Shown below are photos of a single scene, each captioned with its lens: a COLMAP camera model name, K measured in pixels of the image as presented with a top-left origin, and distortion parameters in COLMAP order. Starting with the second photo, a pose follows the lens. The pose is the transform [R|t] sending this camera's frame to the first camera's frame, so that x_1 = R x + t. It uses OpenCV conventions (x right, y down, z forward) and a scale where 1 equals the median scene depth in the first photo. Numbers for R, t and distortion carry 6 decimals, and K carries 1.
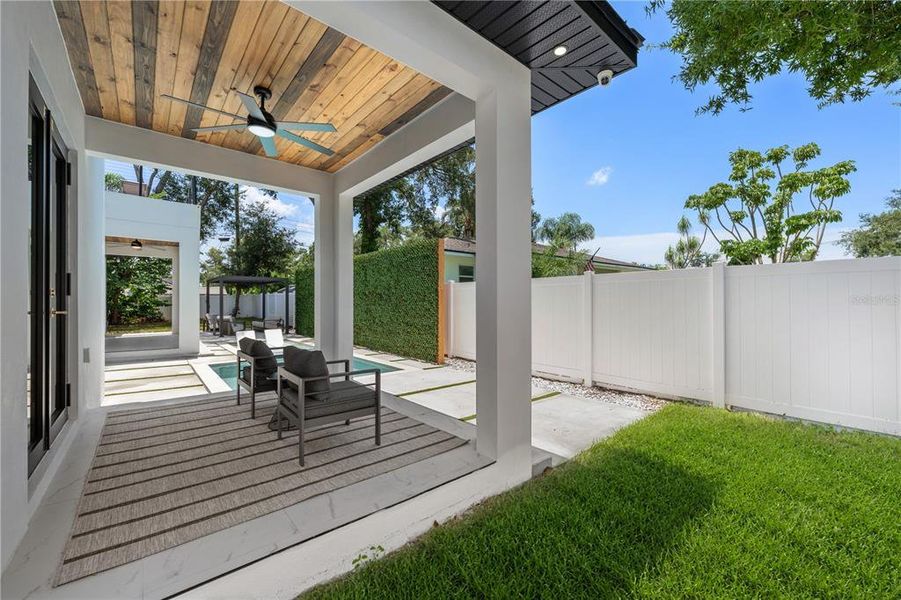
lens RADIAL K [[357.4, 0, 450.5], [0, 357.4, 300.0], [0, 0, 1]] dist [0.000392, 0.000120]
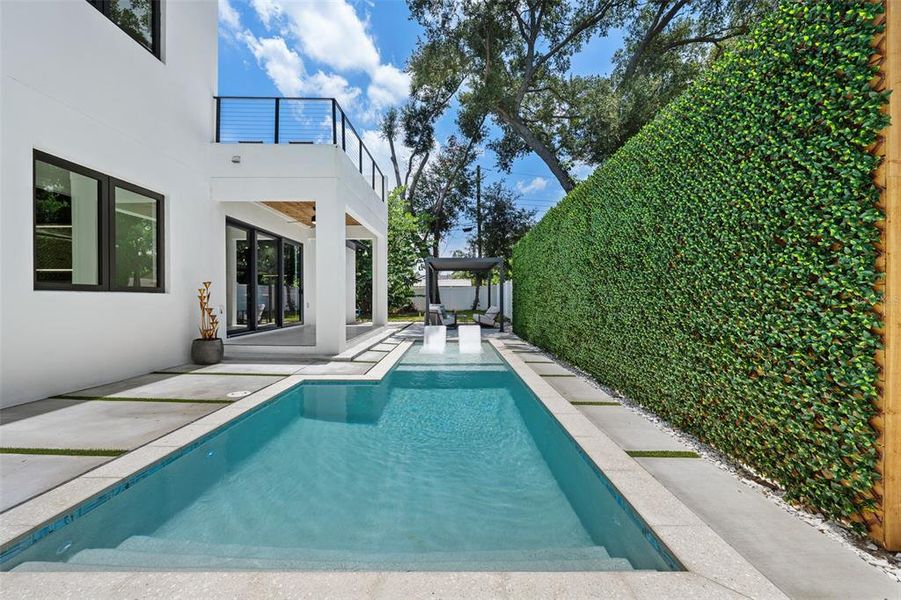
lens RADIAL K [[354.8, 0, 453.6], [0, 354.8, 301.3], [0, 0, 1]] dist [-0.000228, 0.000106]
pose [[0.758049, 0.004063, -0.652185, -0.032599], [0.005644, 0.999902, 0.012789, 0.013901], [0.652173, -0.013376, 0.757952, 0.257296]]
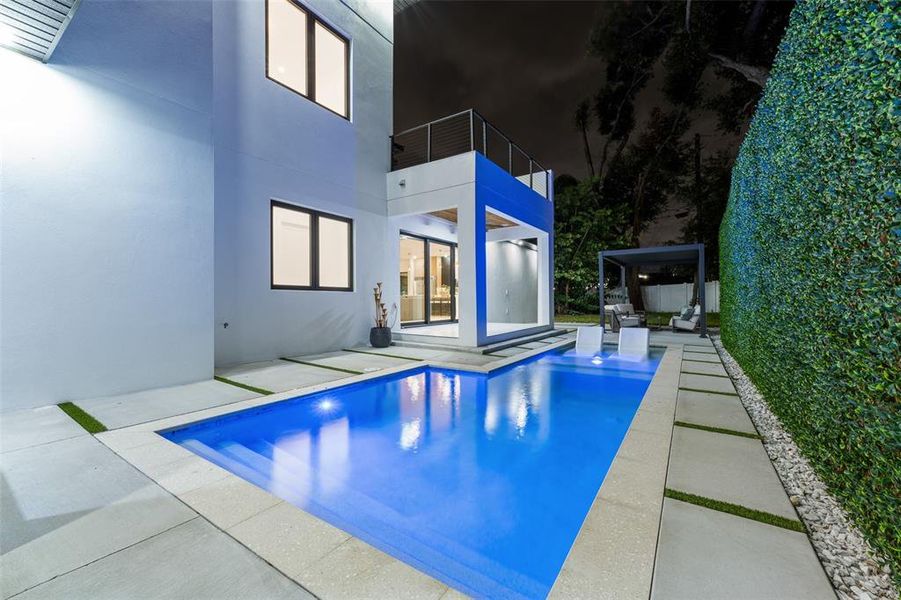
lens RADIAL K [[354.8, 0, 453.6], [0, 354.8, 301.3], [0, 0, 1]] dist [-0.000228, 0.000106]
pose [[0.273012, -0.004092, -0.962002, -0.003898], [0.015554, 0.999879, 0.000162, 0.019221], [0.961885, -0.015008, 0.273043, 0.303197]]
